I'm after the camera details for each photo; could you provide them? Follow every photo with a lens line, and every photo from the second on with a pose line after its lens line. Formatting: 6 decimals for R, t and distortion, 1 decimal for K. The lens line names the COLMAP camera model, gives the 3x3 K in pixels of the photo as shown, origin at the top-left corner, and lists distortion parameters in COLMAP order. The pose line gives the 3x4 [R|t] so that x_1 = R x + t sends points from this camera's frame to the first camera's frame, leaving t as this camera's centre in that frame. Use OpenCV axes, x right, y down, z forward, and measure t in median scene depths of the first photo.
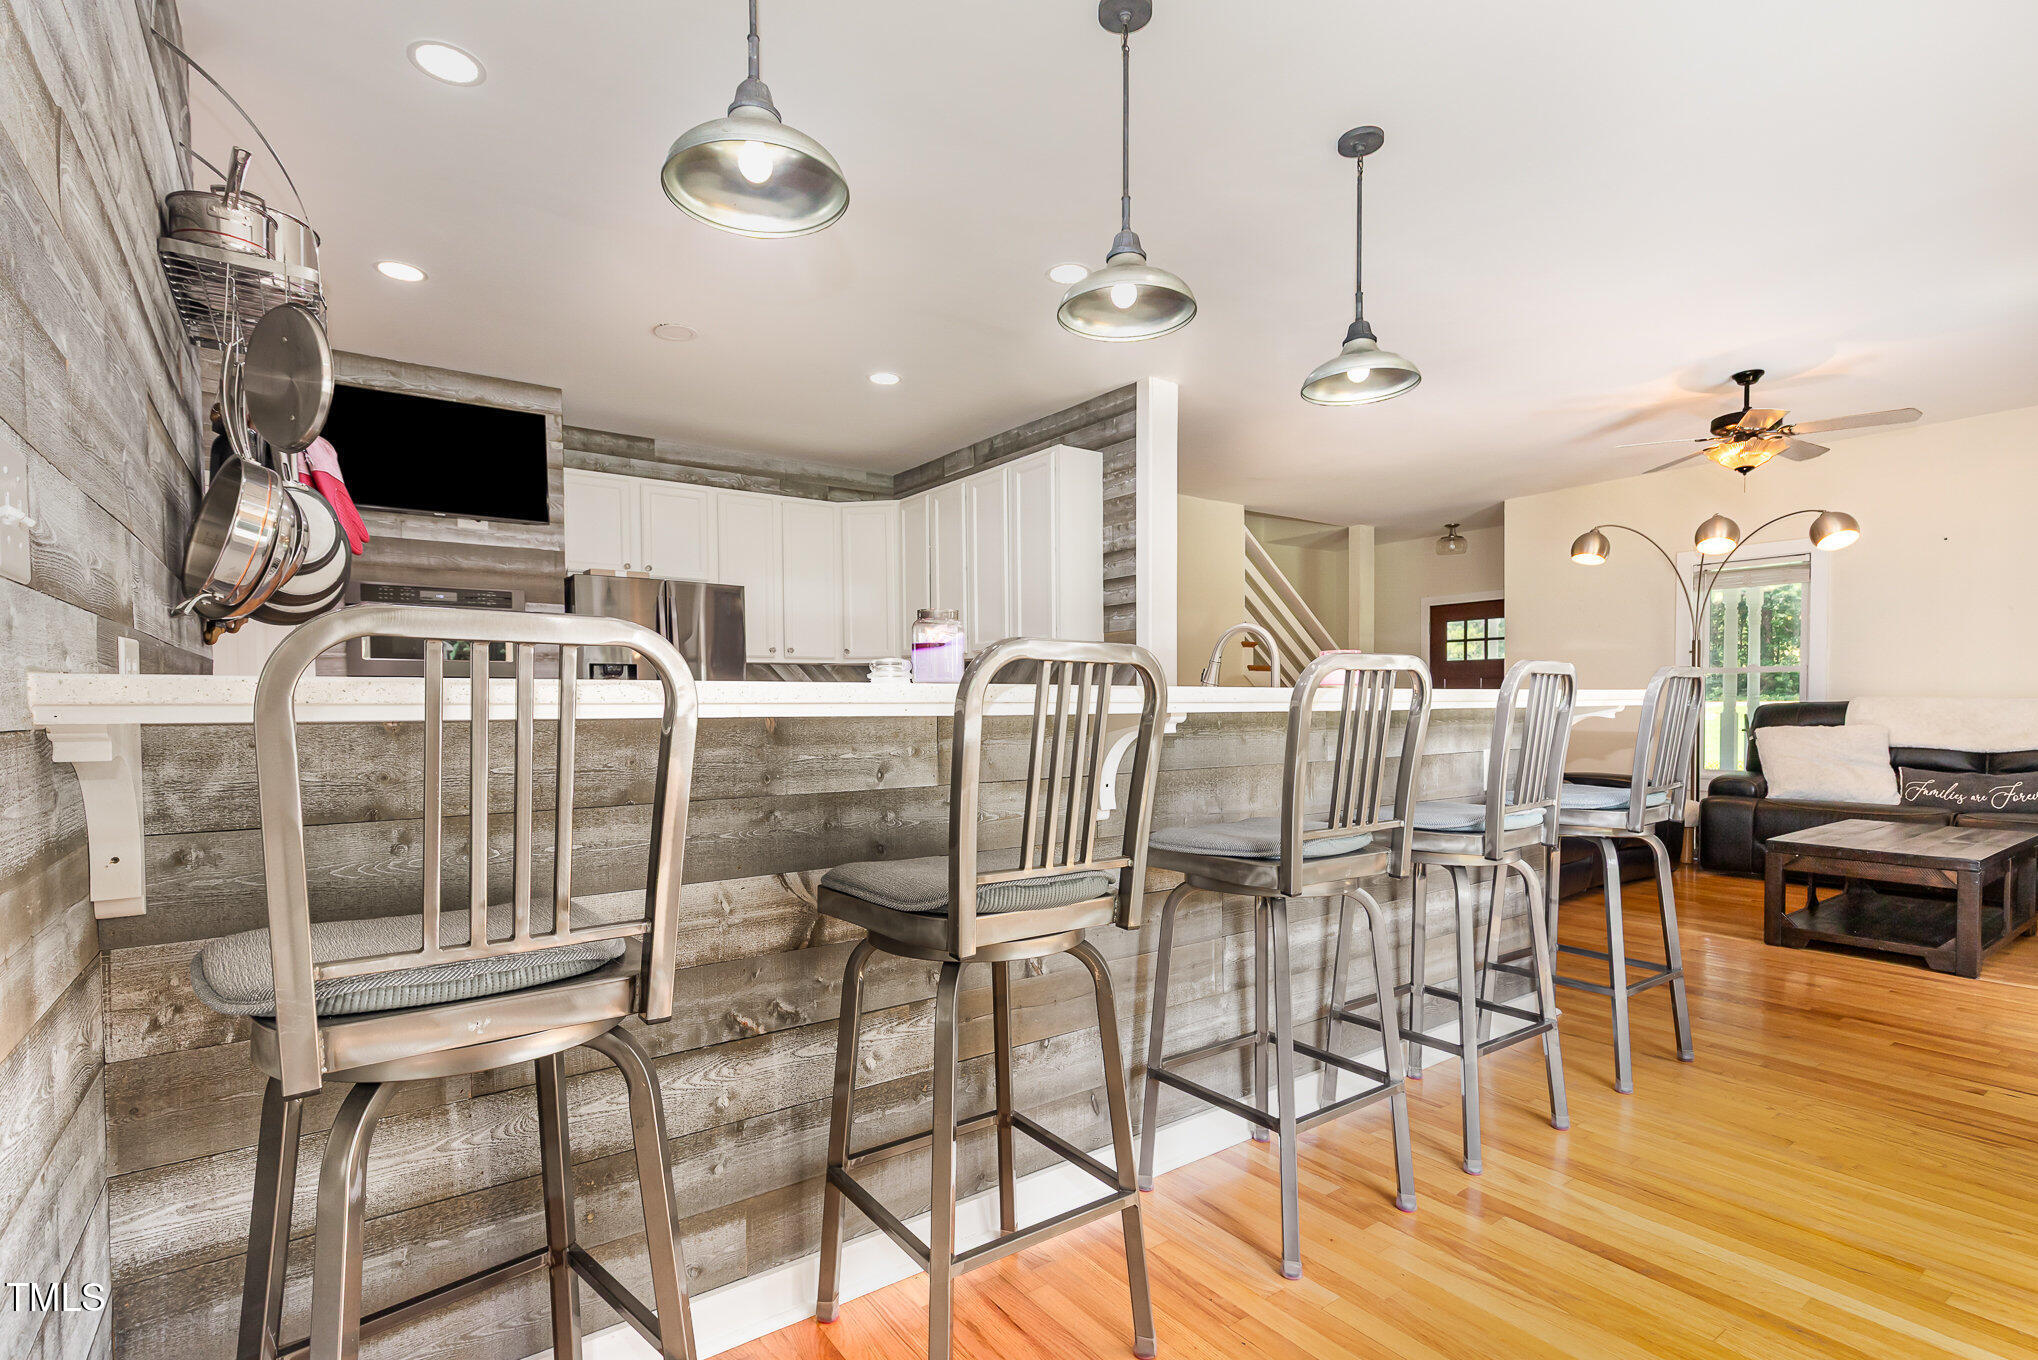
lens RADIAL K [[963.1, 0, 996.9], [0, 963.1, 726.9], [0, 0, 1]] dist [0.007799, -0.001189]
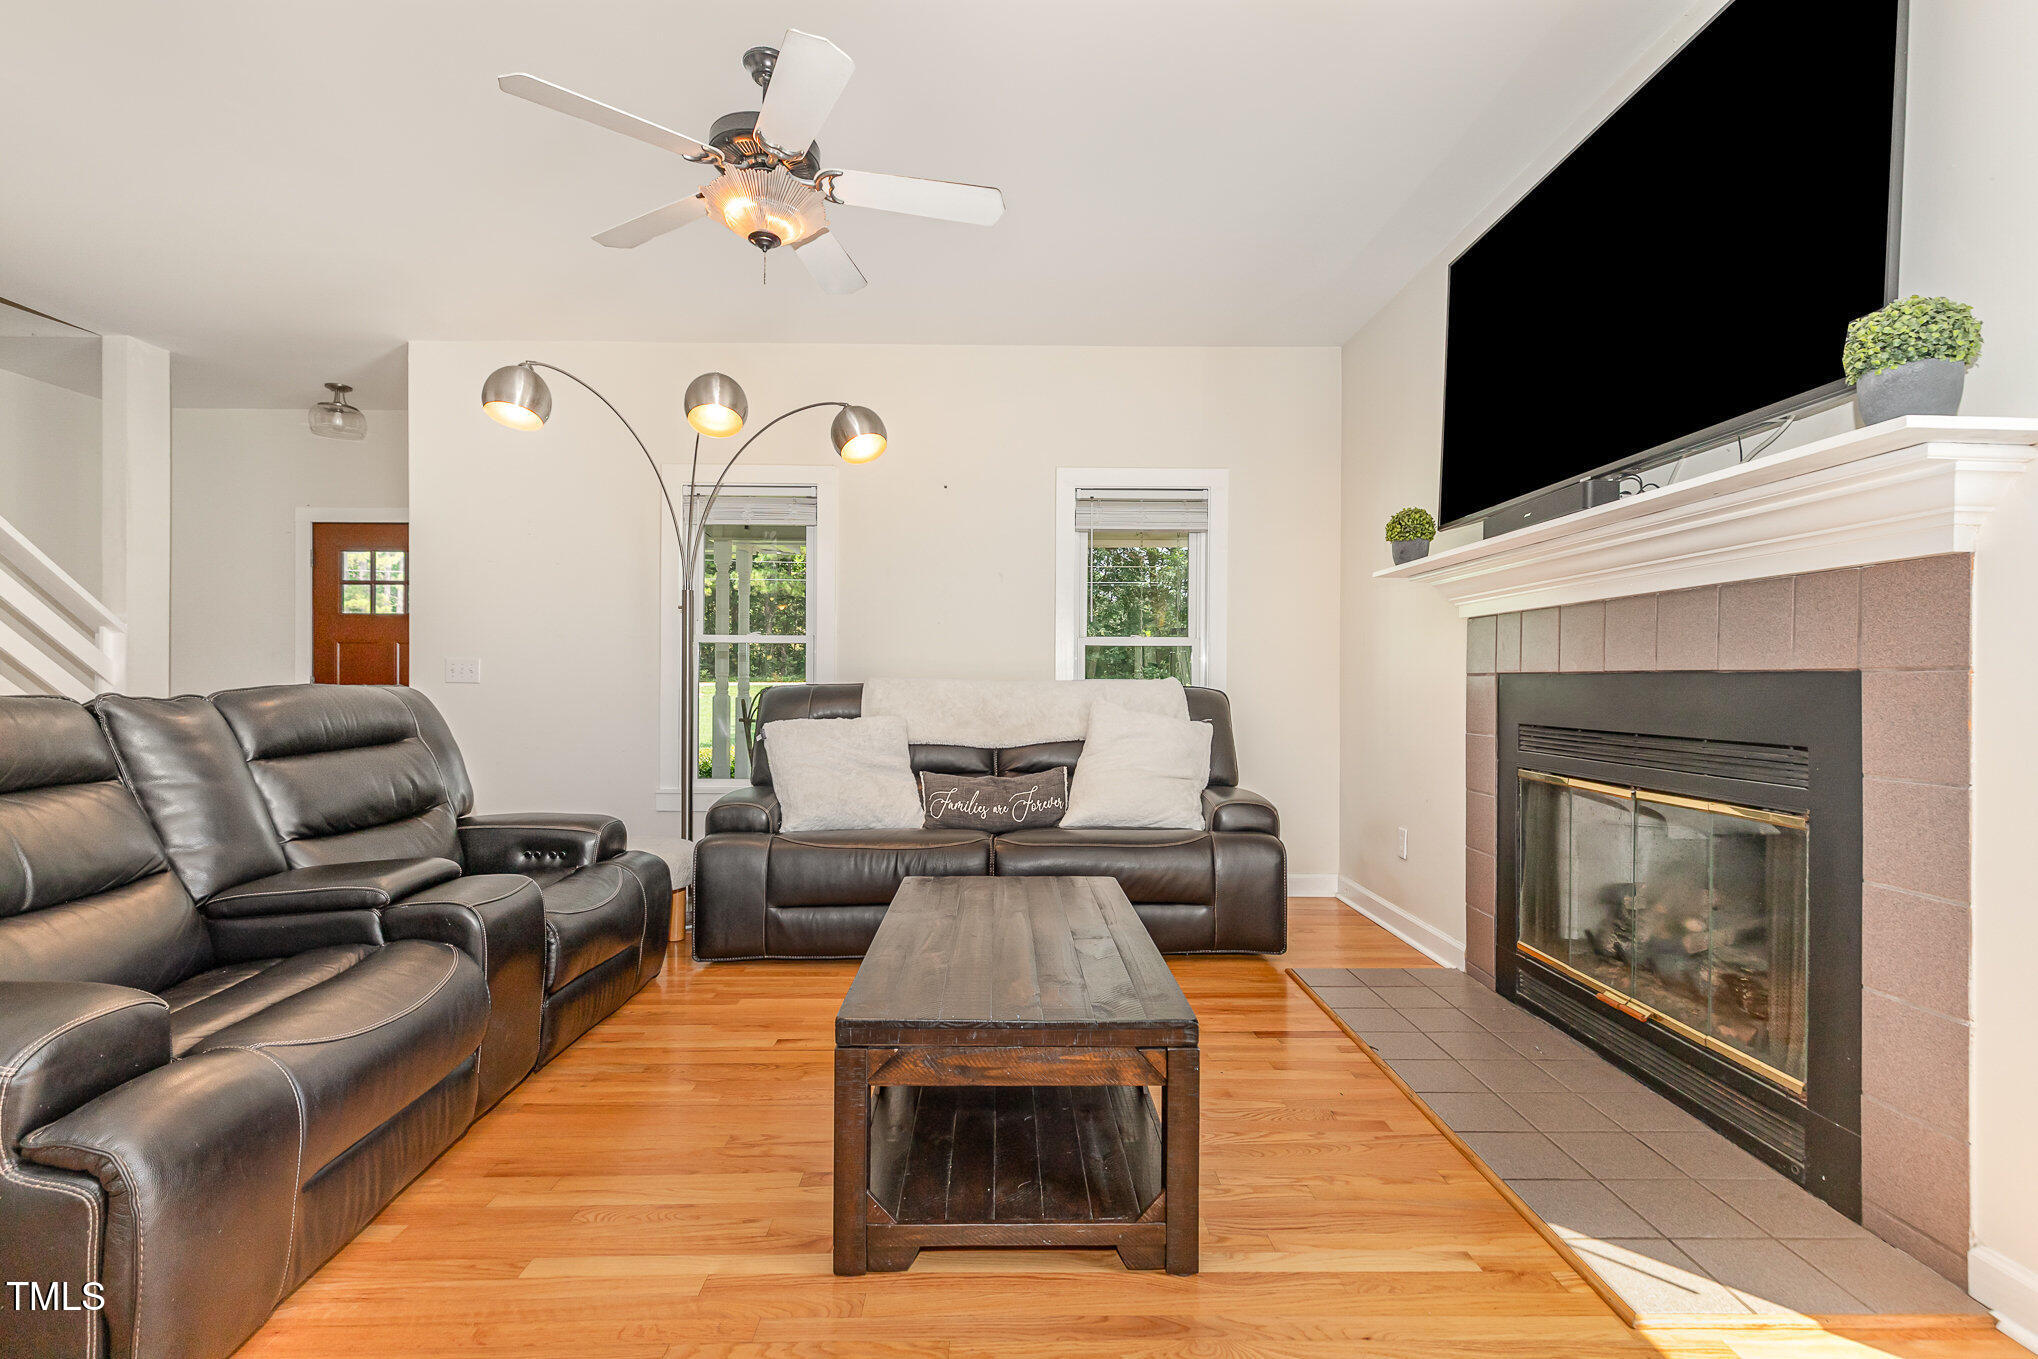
lens RADIAL K [[921.0, 0, 1017.8], [0, 921.0, 683.6], [0, 0, 1]] dist [0.007370, -0.002936]
pose [[0.565607, 0.005077, 0.824659, 0.385629], [0.012679, 0.999809, -0.014852, -0.015263], [-0.824577, 0.018856, 0.565435, 0.532583]]
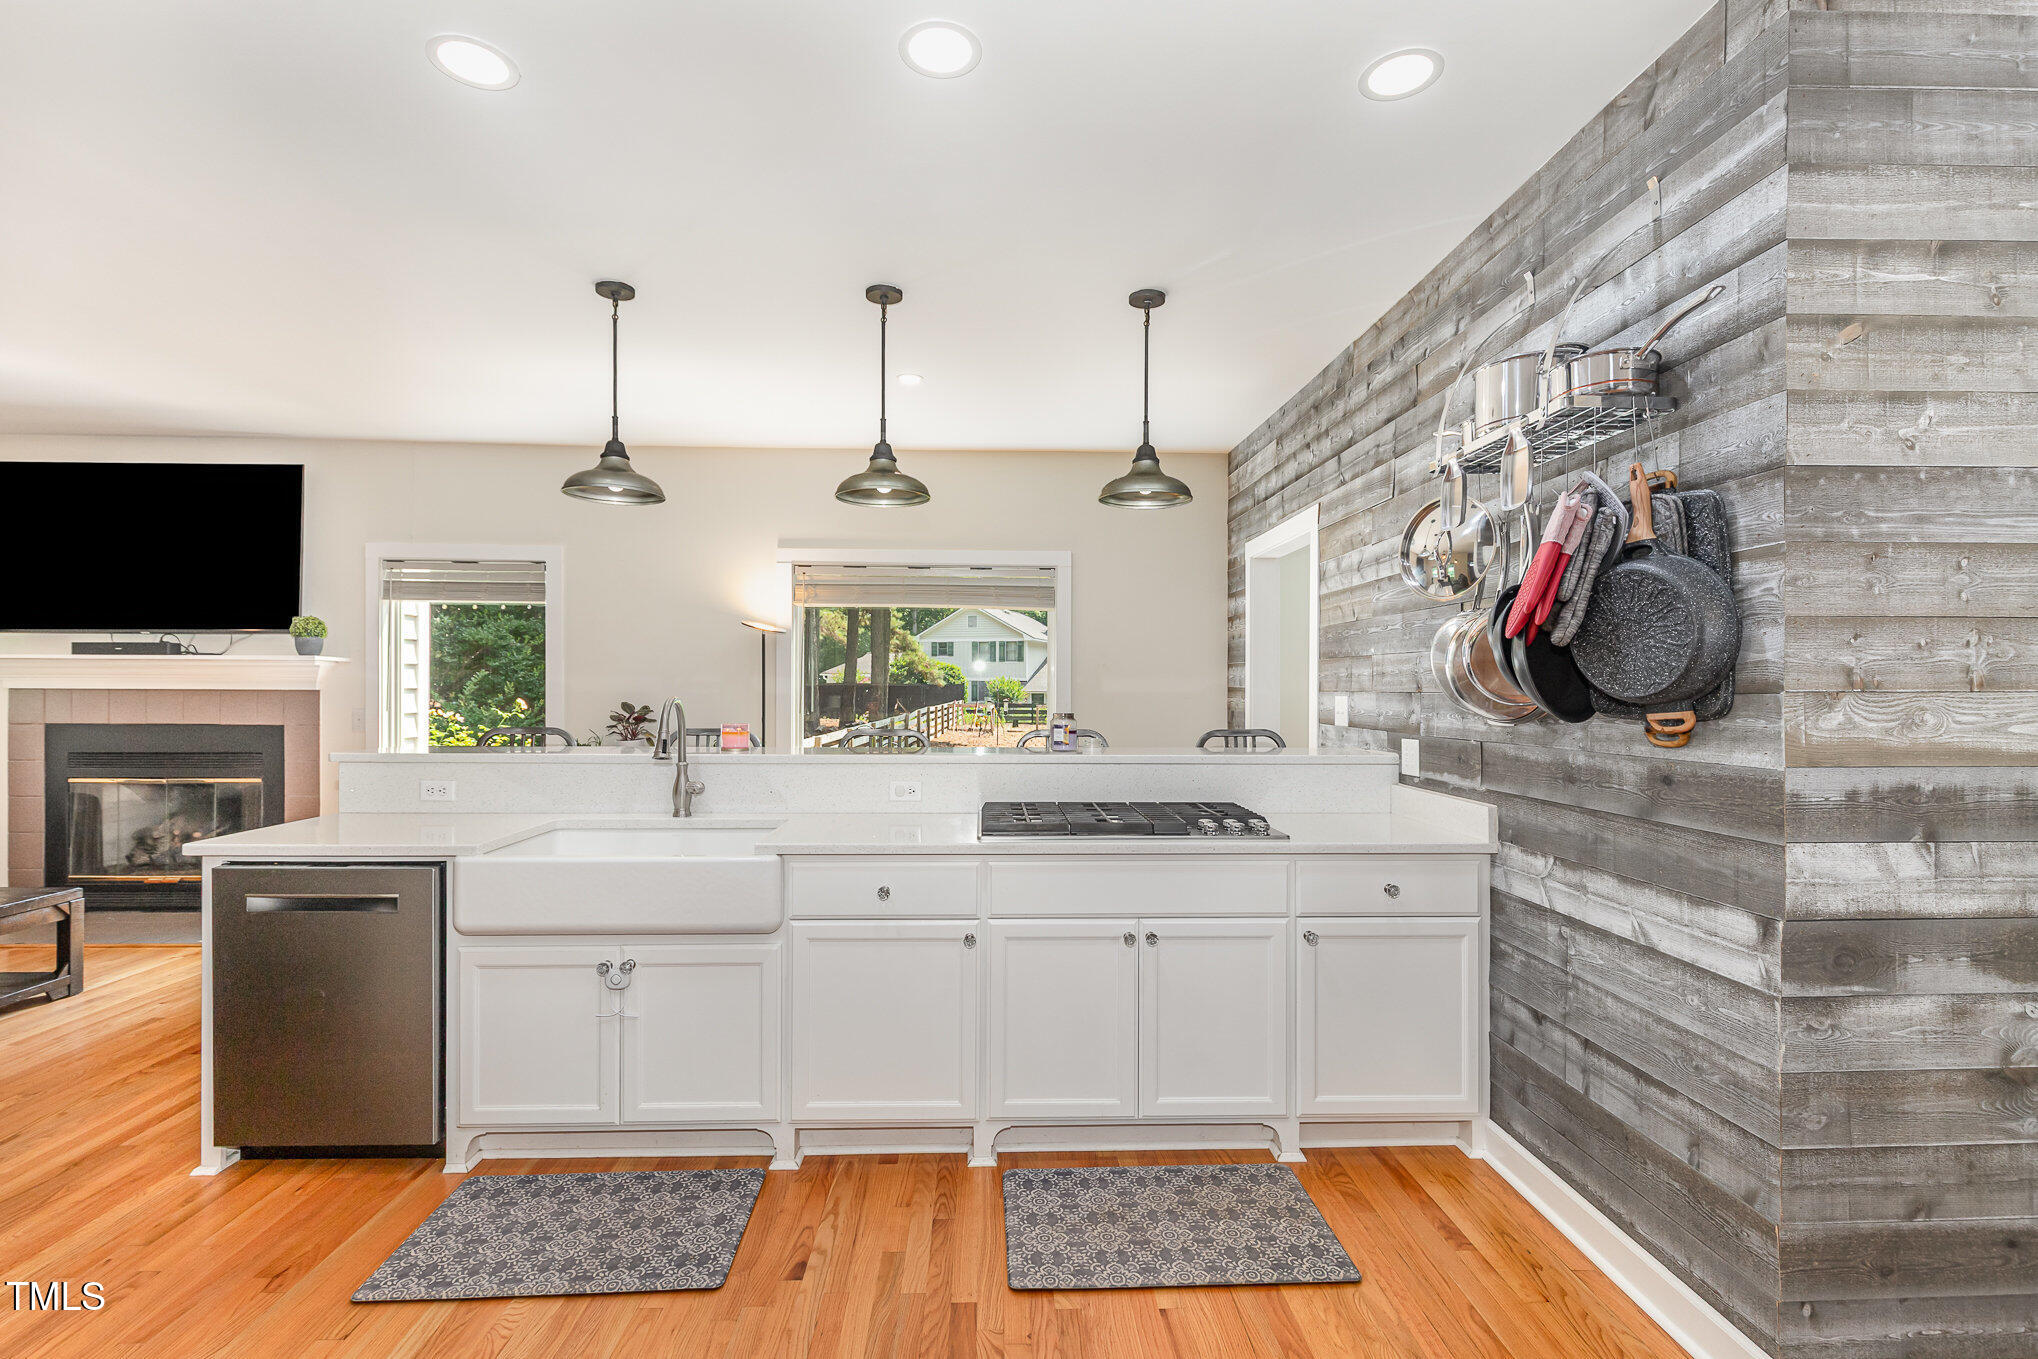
lens RADIAL K [[921.0, 0, 1004.9], [0, 921.0, 687.9], [0, 0, 1]] dist [0.007370, -0.002936]
pose [[-0.832254, -0.000043, 0.554394, -0.324618], [0.012848, 0.999730, 0.019364, -0.068032], [-0.554245, 0.023239, -0.832029, 0.851103]]
